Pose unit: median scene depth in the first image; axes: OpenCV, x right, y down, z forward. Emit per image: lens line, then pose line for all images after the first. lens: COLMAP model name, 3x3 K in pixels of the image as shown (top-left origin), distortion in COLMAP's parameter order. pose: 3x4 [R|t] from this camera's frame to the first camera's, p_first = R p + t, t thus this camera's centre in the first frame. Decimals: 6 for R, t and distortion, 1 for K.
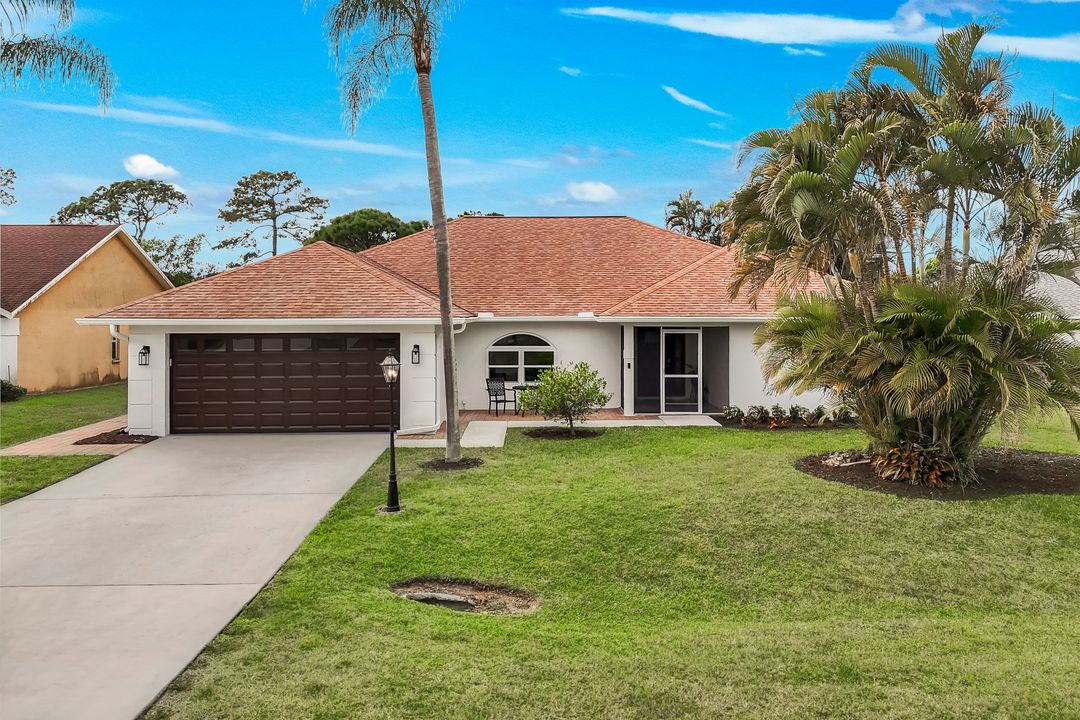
lens RADIAL K [[791.7, 0, 541.1], [0, 791.7, 334.2], [0, 0, 1]] dist [0.039834, -0.007420]
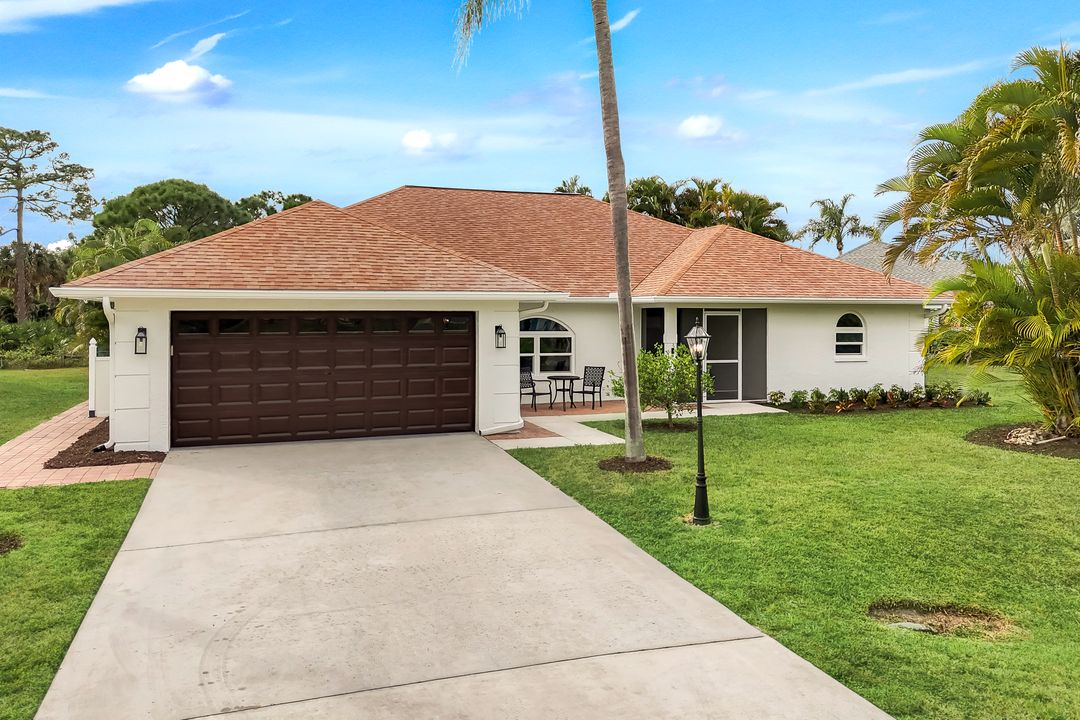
lens RADIAL K [[812.0, 0, 541.4], [0, 812.0, 329.5], [0, 0, 1]] dist [0.037848, -0.010697]
pose [[0.951659, -0.004064, 0.307128, -0.319916], [0.005765, 0.999973, -0.004632, 0.018625], [-0.307101, 0.006179, 0.951657, 0.154813]]
